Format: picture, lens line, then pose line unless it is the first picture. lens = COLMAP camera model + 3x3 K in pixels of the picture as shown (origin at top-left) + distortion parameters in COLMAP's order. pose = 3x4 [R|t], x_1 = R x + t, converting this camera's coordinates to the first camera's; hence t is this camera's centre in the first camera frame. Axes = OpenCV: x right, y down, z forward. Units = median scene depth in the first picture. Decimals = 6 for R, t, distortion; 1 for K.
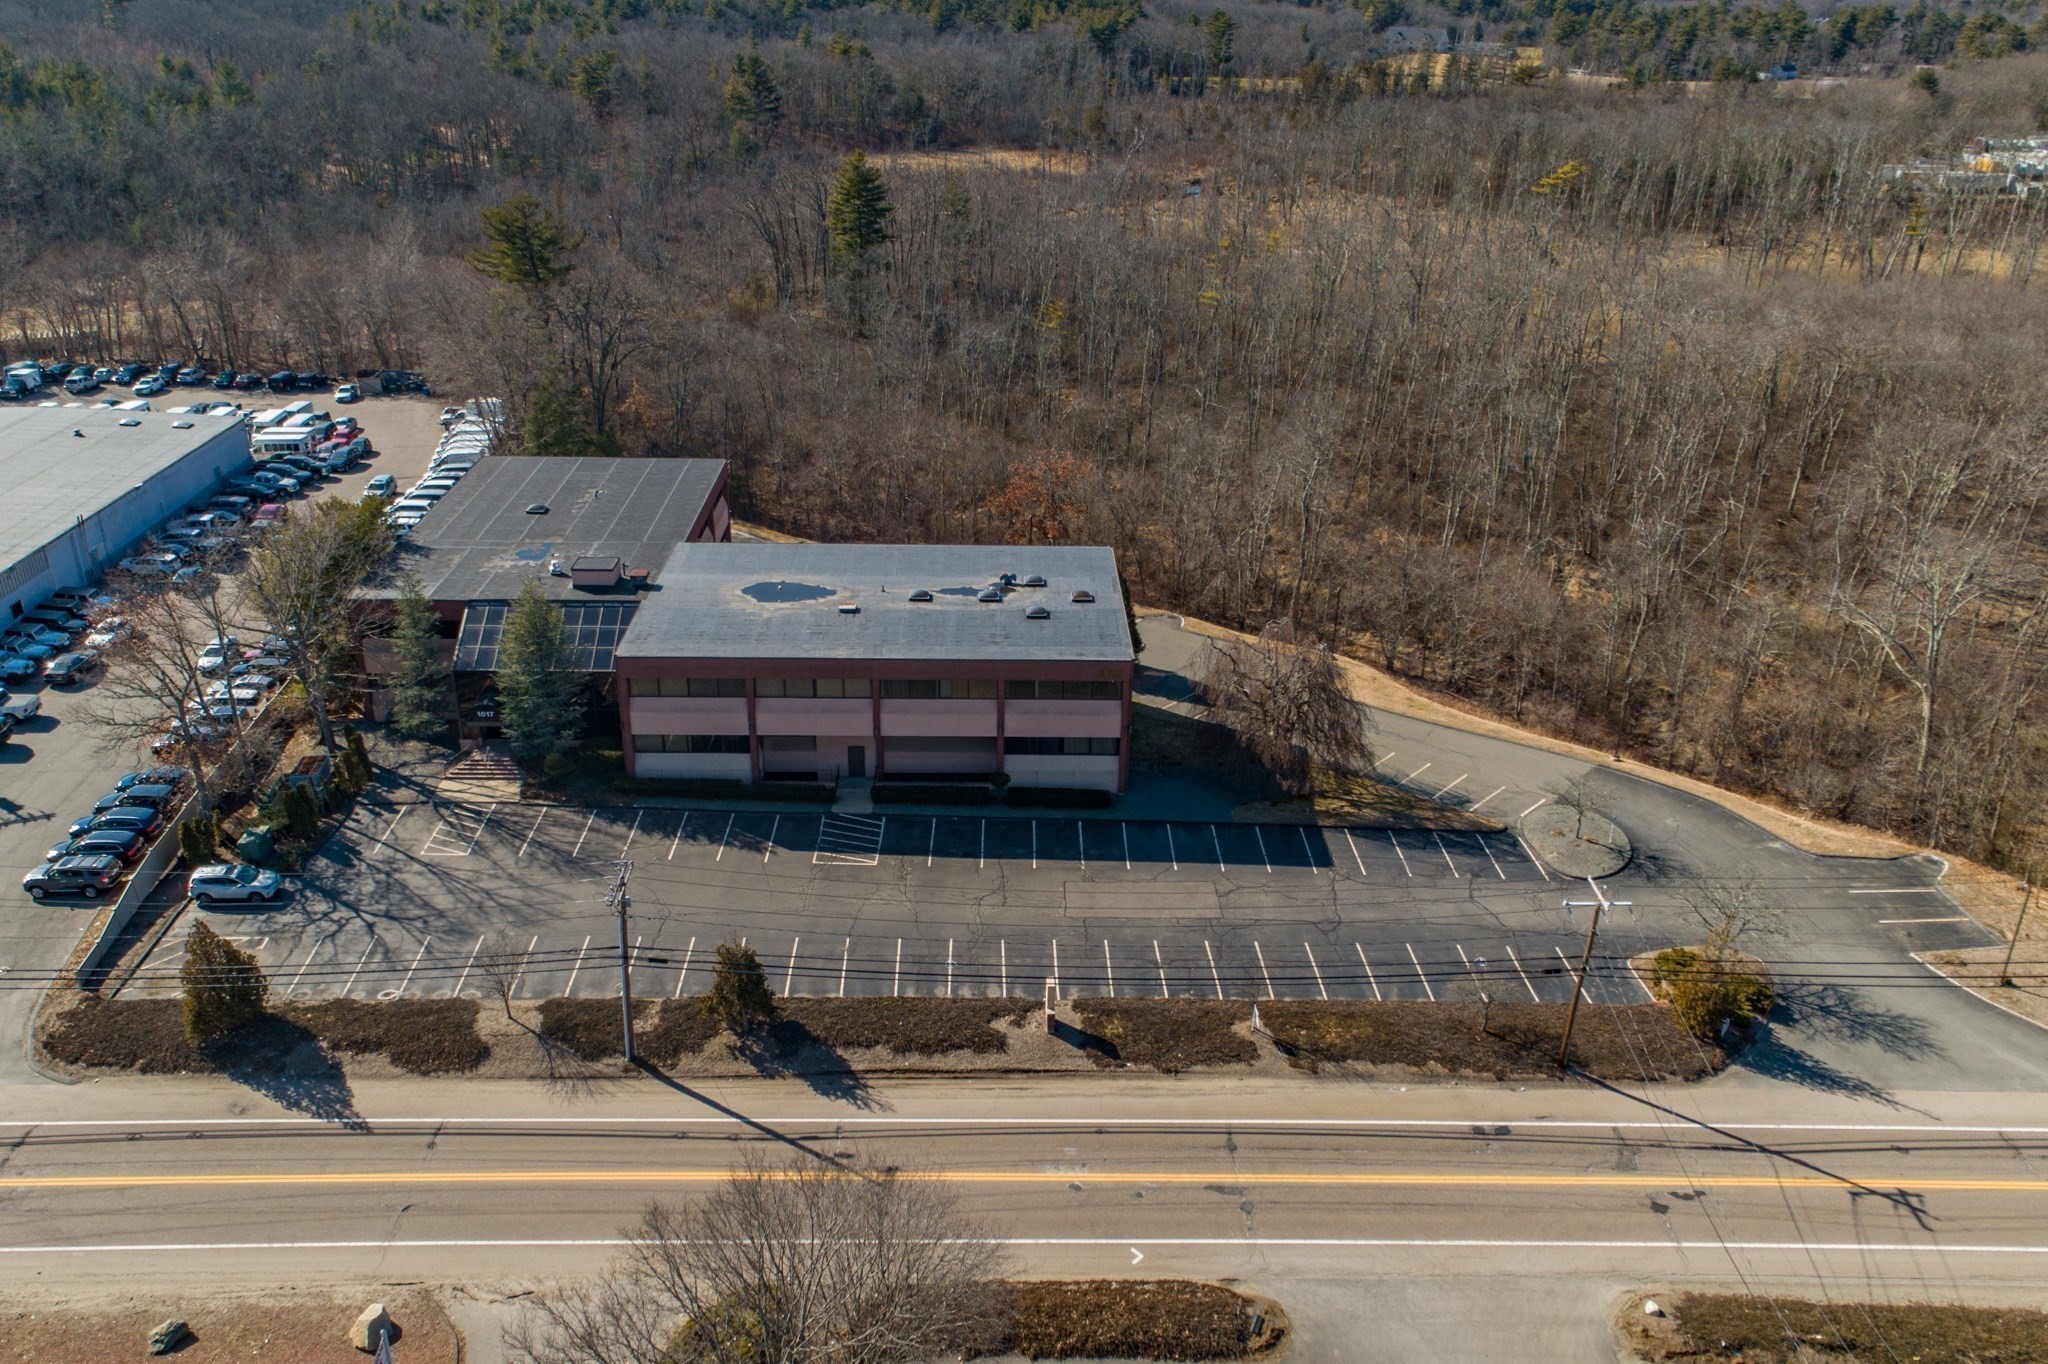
lens RADIAL K [[1611.8, 0, 1014.4], [0, 1611.8, 681.6], [0, 0, 1]] dist [0.013681, -0.000618]
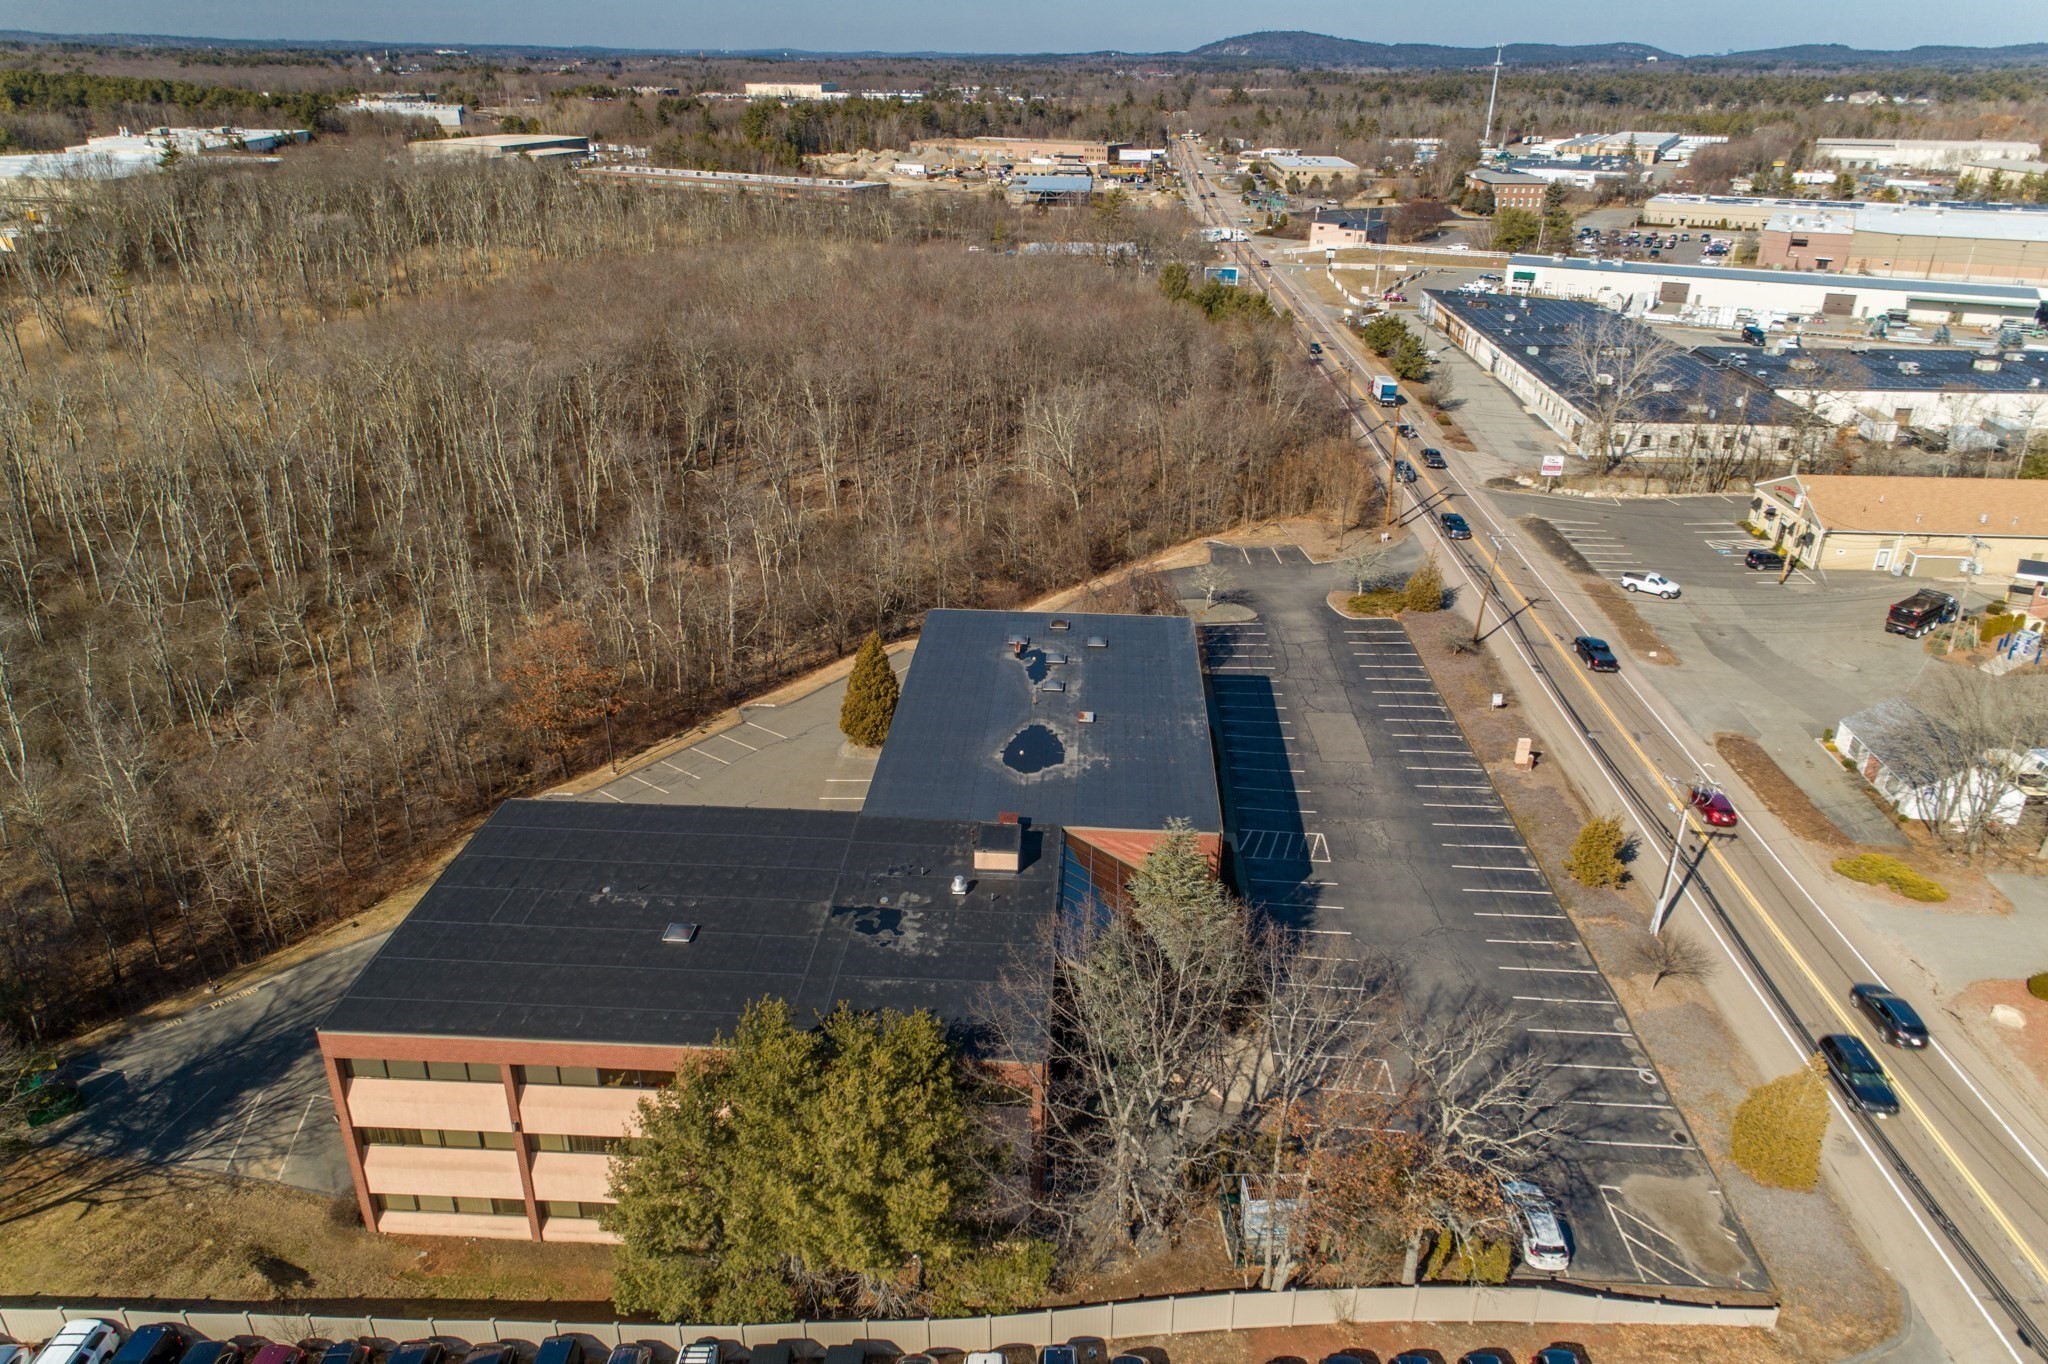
lens RADIAL K [[1367.3, 0, 1032.3], [0, 1367.3, 682.1], [0, 0, 1]] dist [0.003736, 0.001236]
pose [[0.067333, -0.430674, 0.899992, -0.934740], [0.409321, 0.834558, 0.368739, -0.424306], [-0.909902, 0.343558, 0.232477, 0.919164]]
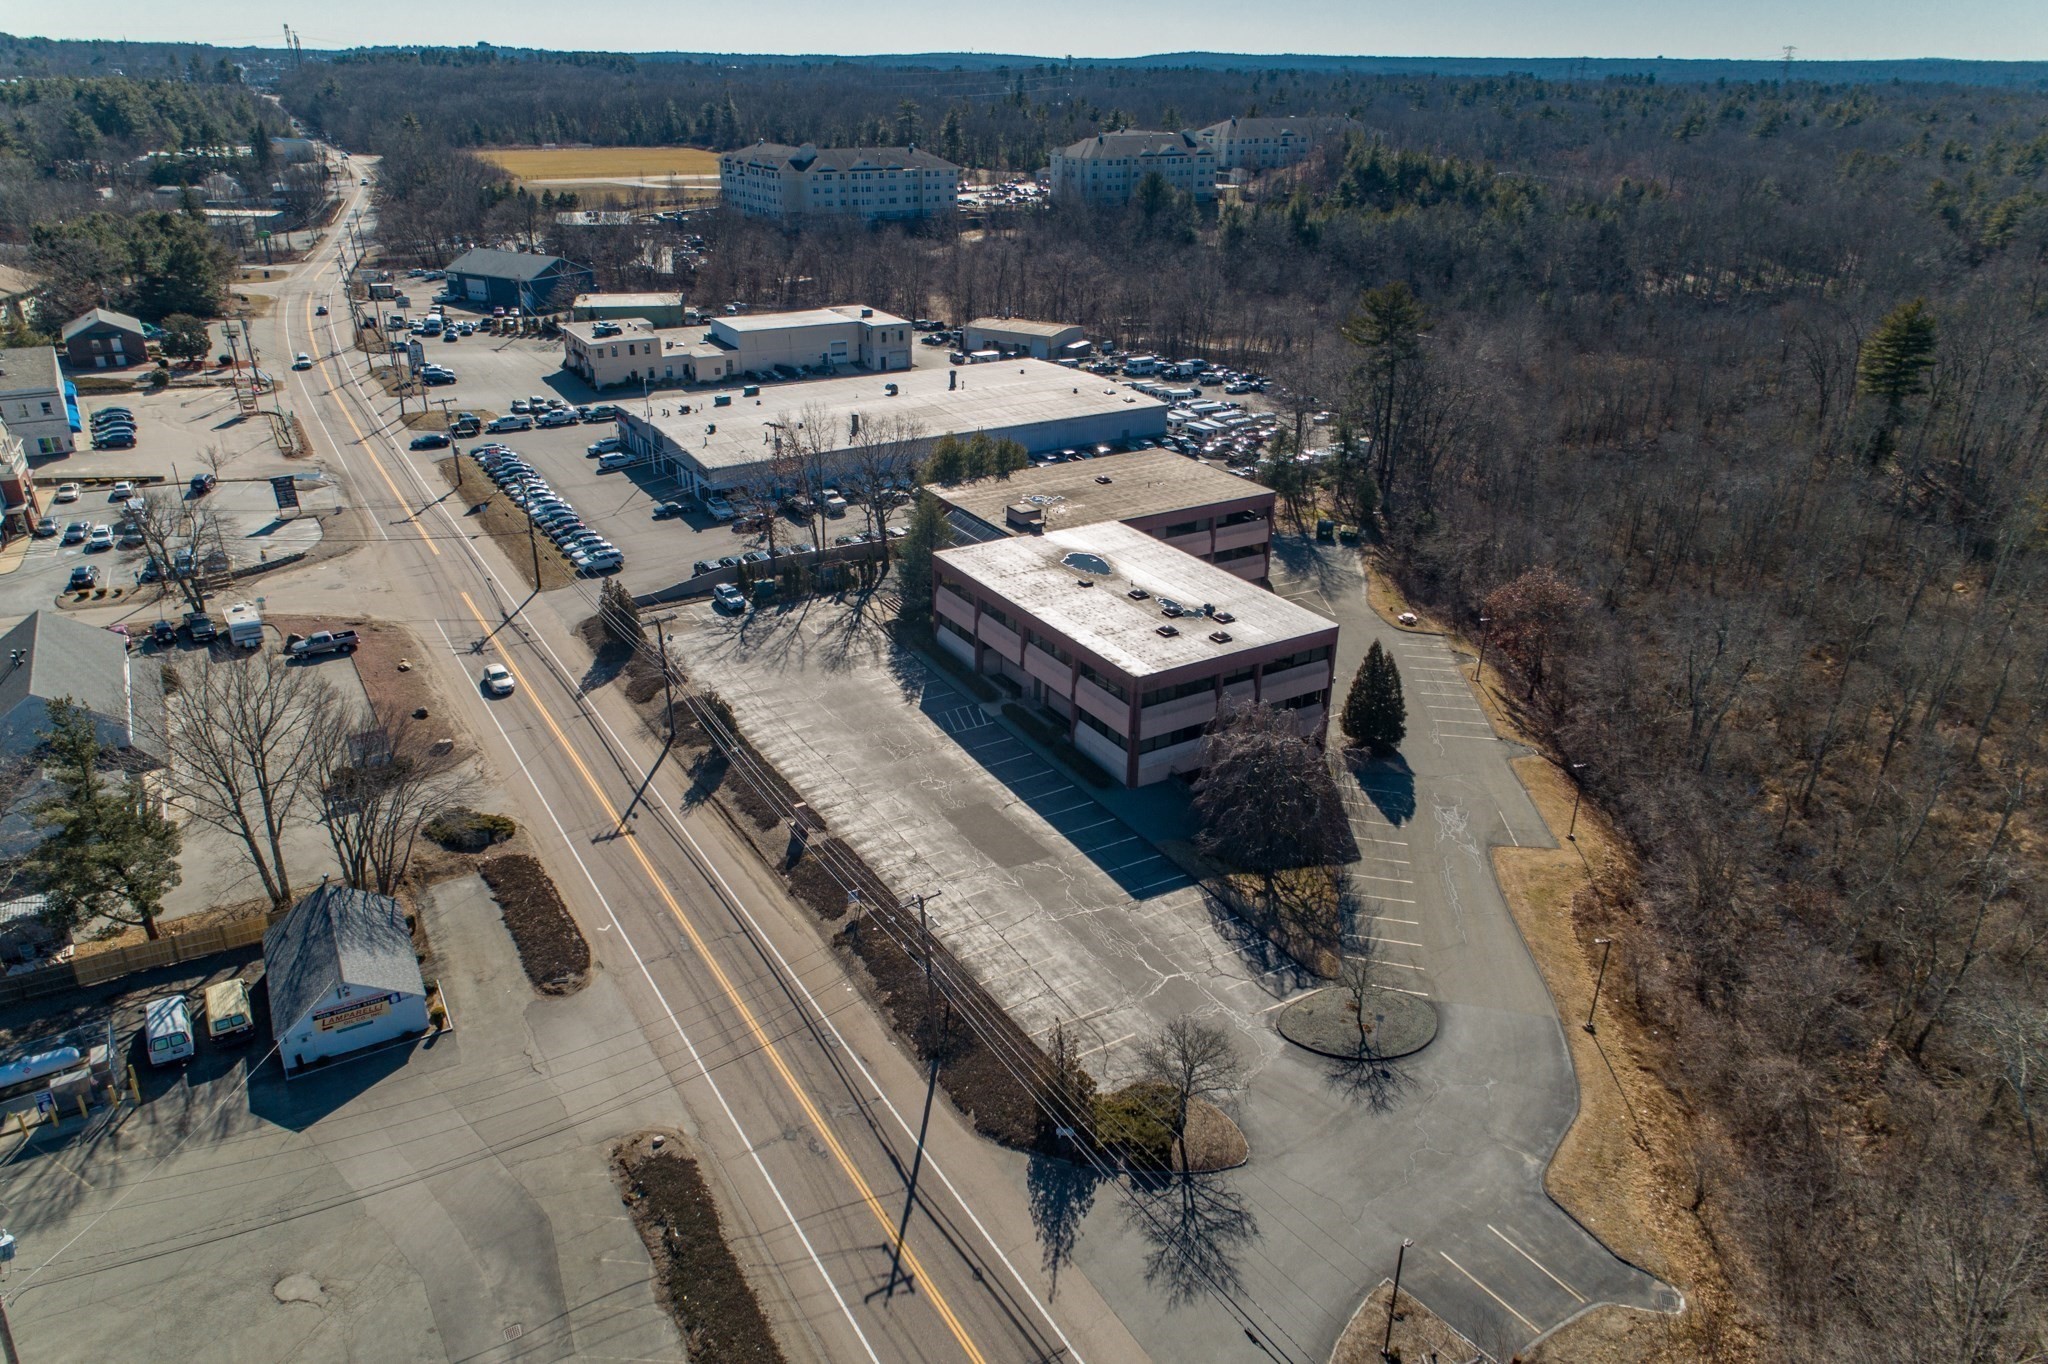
lens RADIAL K [[1367.3, 0, 1032.3], [0, 1367.3, 682.1], [0, 0, 1]] dist [0.003736, 0.001236]
pose [[0.516703, 0.351366, -0.780743, 0.856440], [-0.367876, 0.914551, 0.168121, -0.157794], [0.773101, 0.200348, 0.601810, 0.343832]]
